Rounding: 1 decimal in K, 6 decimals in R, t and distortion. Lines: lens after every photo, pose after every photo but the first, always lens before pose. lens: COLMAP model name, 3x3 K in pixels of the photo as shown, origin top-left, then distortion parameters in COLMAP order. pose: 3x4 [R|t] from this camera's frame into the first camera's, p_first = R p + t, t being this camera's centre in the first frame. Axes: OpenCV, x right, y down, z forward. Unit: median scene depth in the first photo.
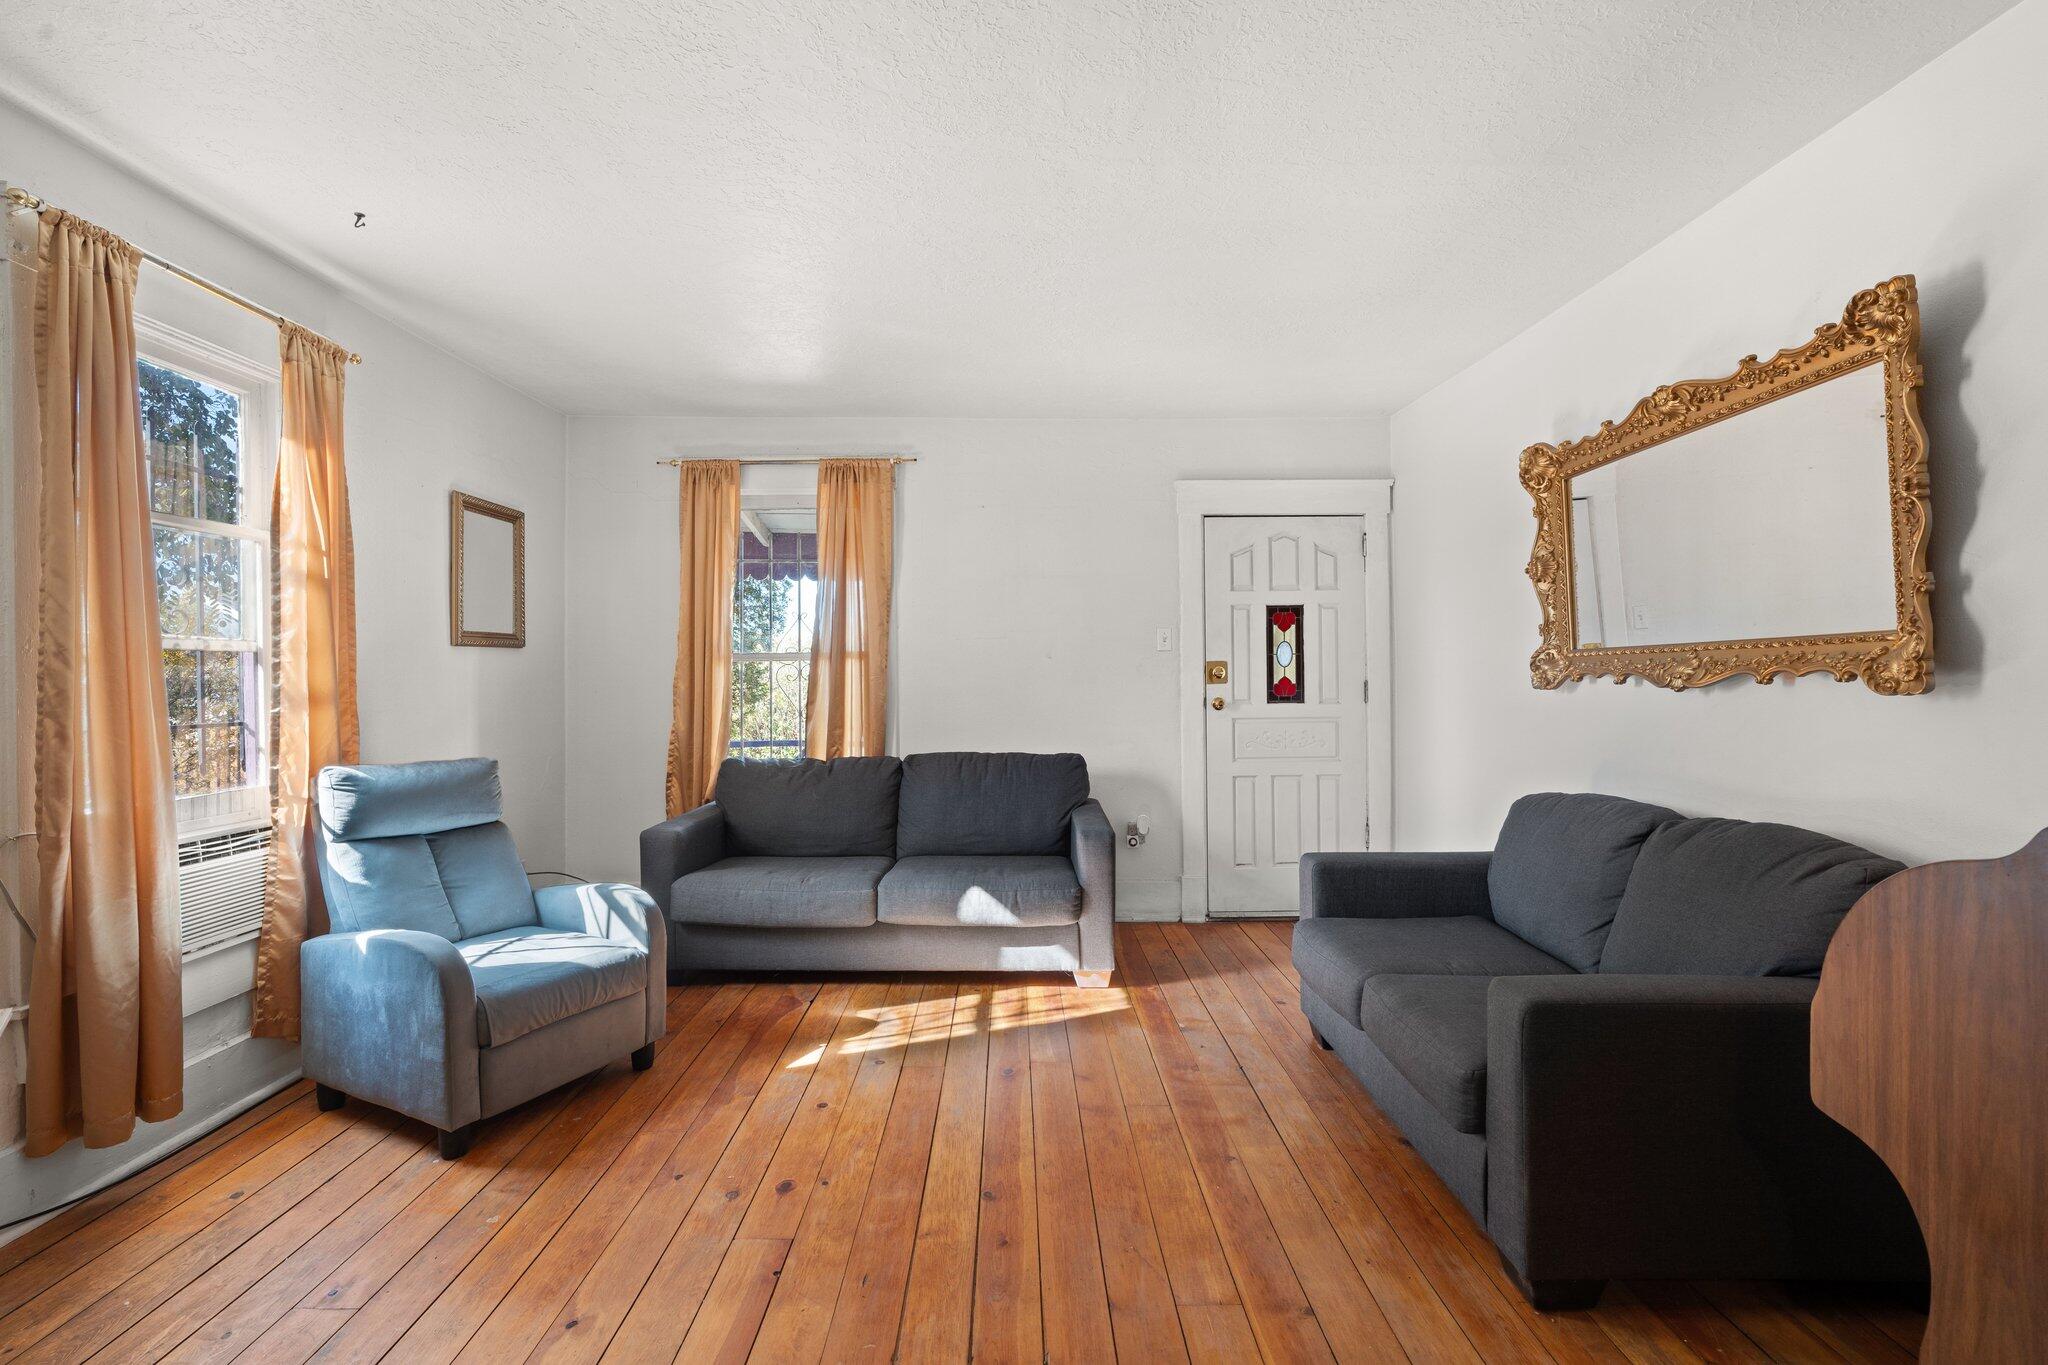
lens RADIAL K [[938.9, 0, 1024.0], [0, 938.9, 682.5], [0, 0, 1]] dist [-0.001276, -0.000262]
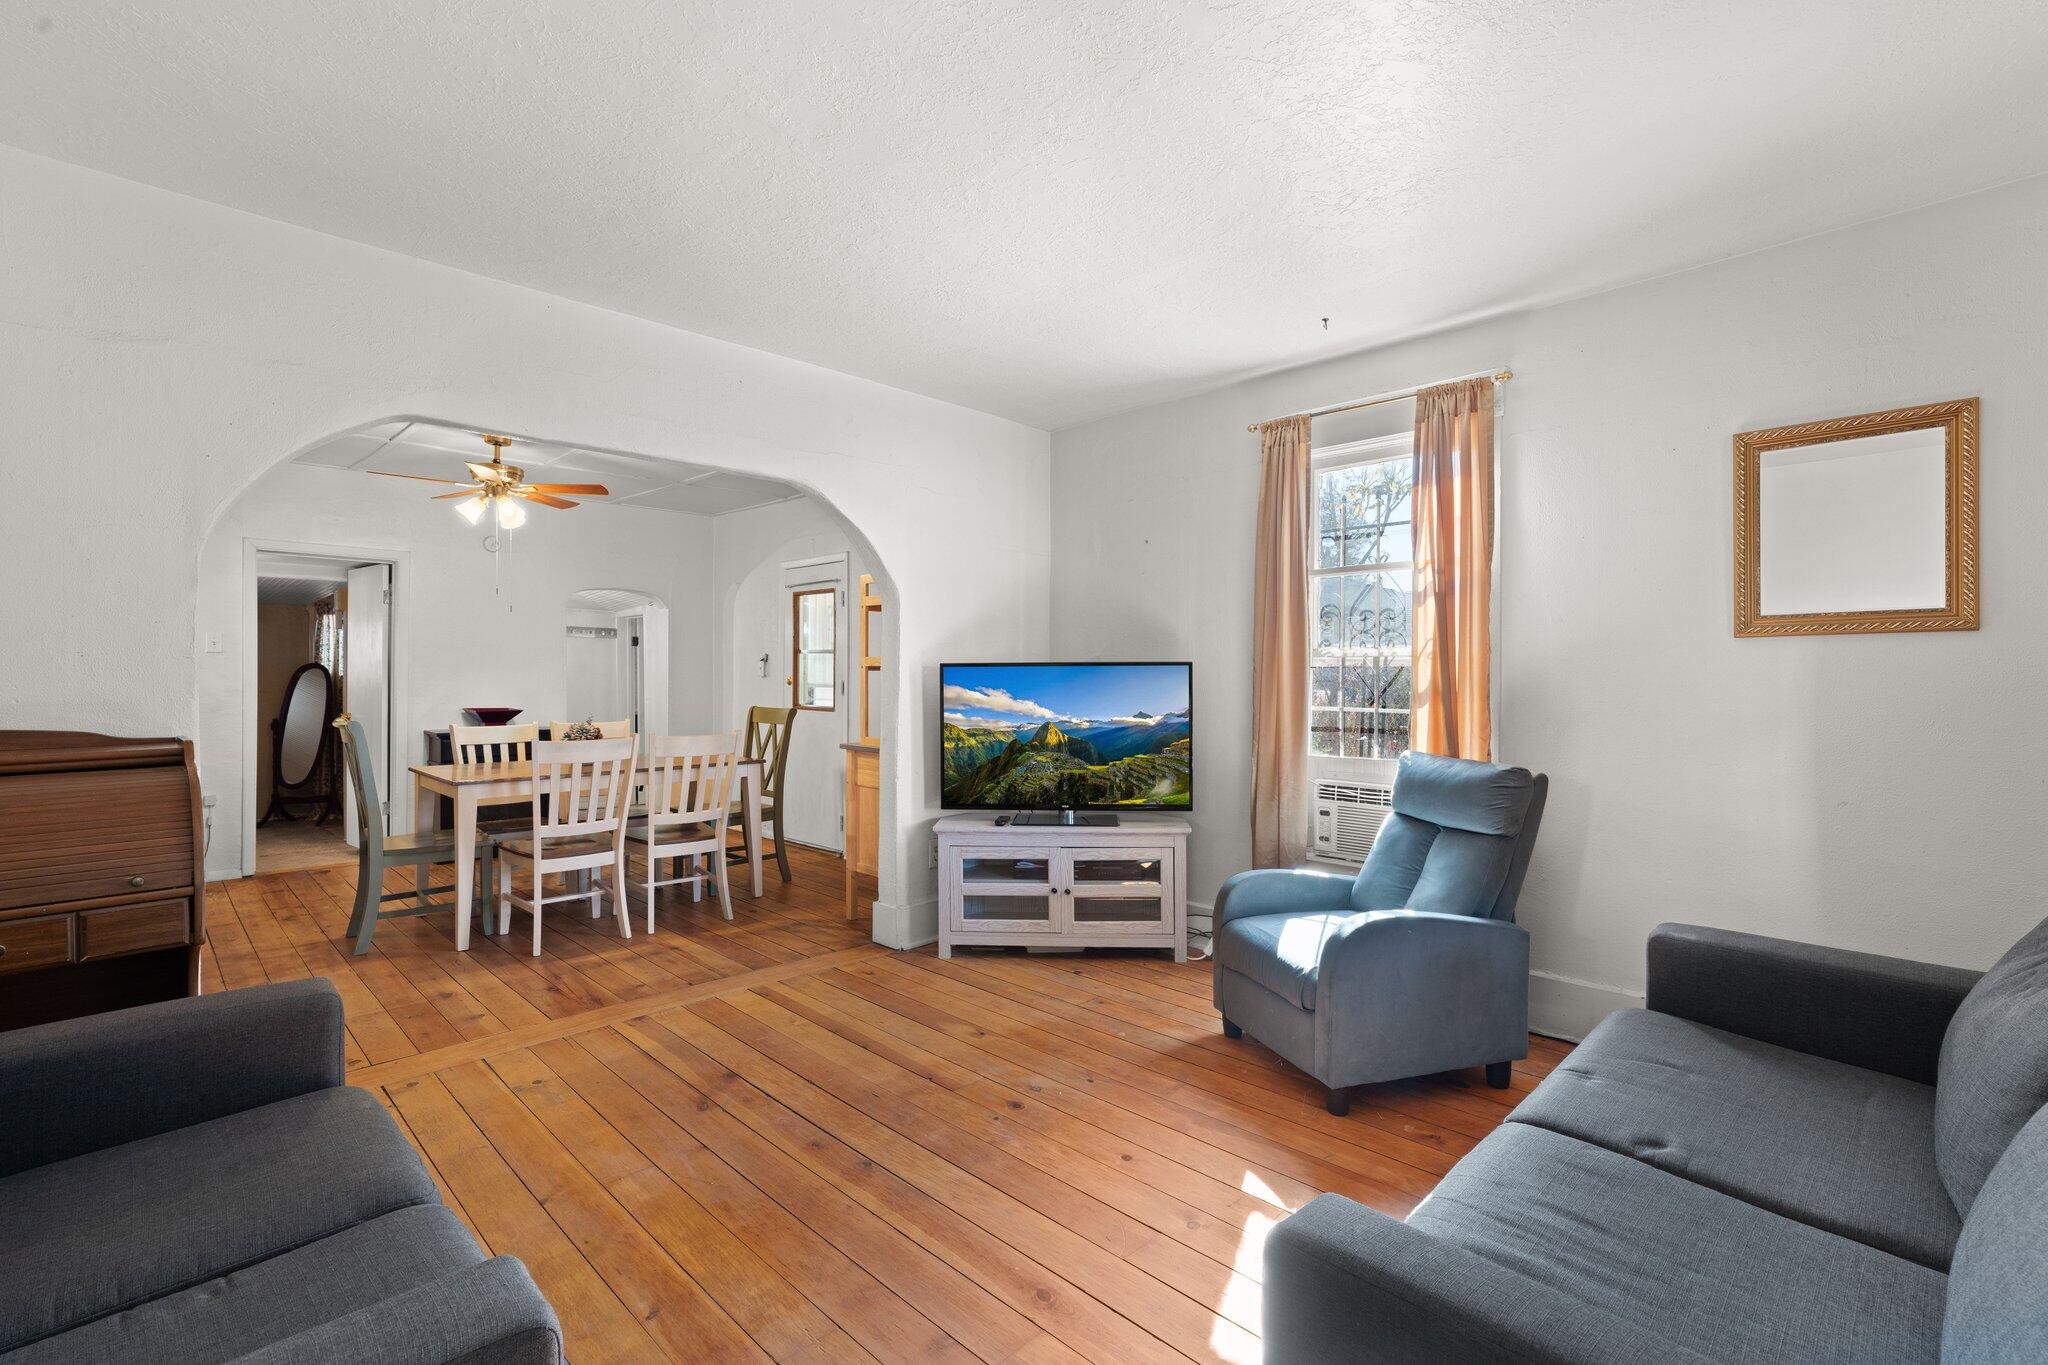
lens RADIAL K [[918.9, 0, 1024.0], [0, 918.9, 682.5], [0, 0, 1]] dist [0.001100, 0.000277]
pose [[-0.719627, 0.010803, -0.694277, 0.543044], [-0.002167, 0.999839, 0.017804, -0.023383], [0.694358, 0.014317, -0.719487, 1.829134]]
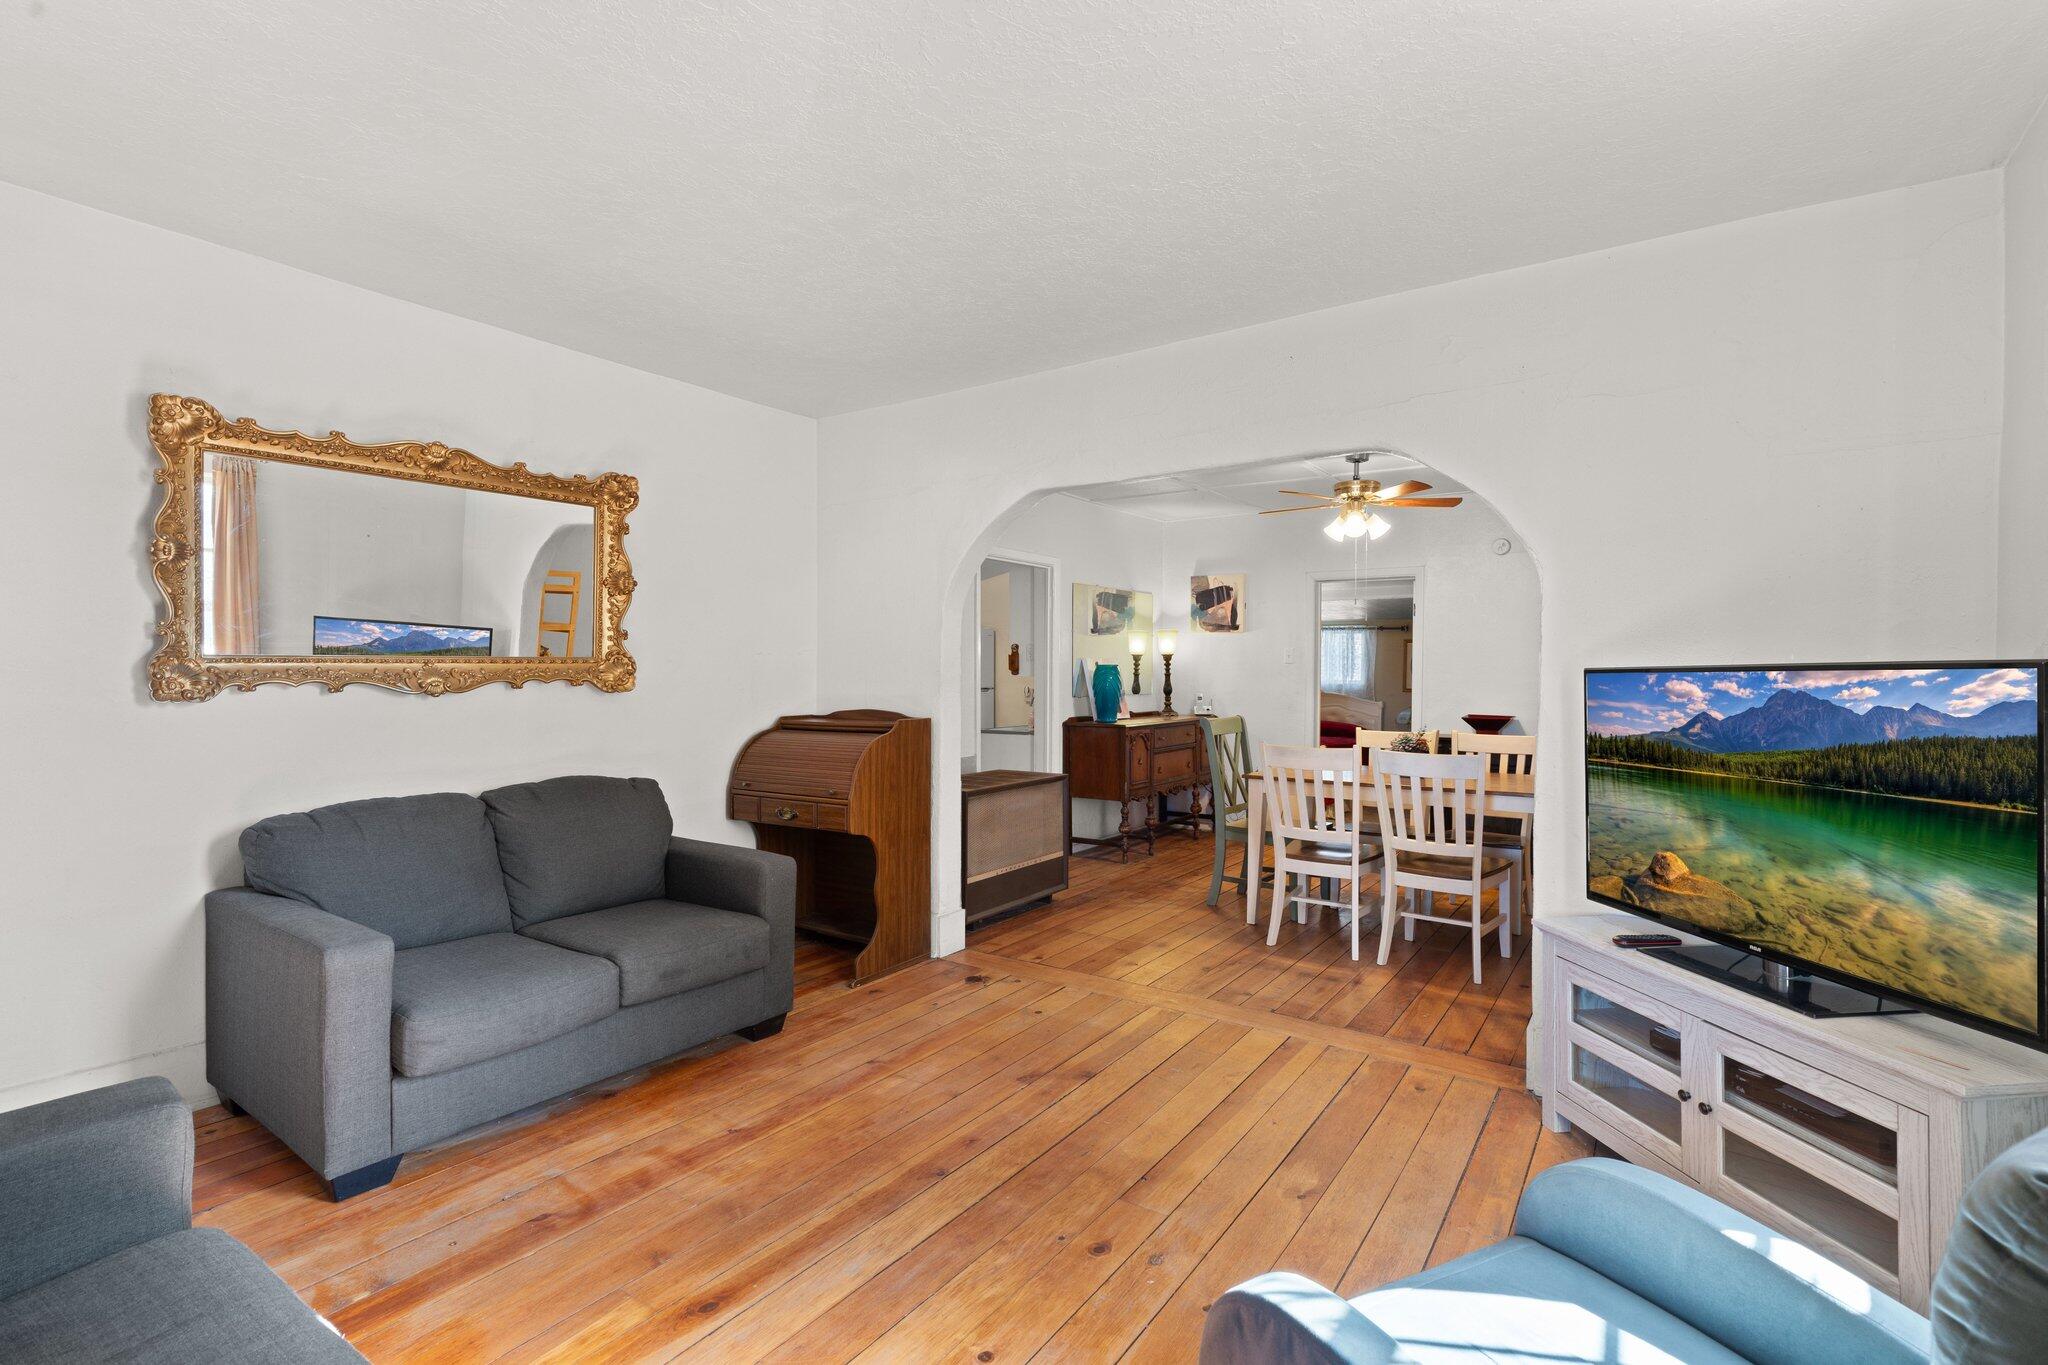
lens RADIAL K [[938.9, 0, 1024.0], [0, 938.9, 682.5], [0, 0, 1]] dist [-0.001276, -0.000262]
pose [[-0.817018, -0.004806, 0.576591, -0.711512], [0.001327, 0.999947, 0.010214, -0.023168], [-0.576610, 0.009110, -0.816969, 1.770217]]
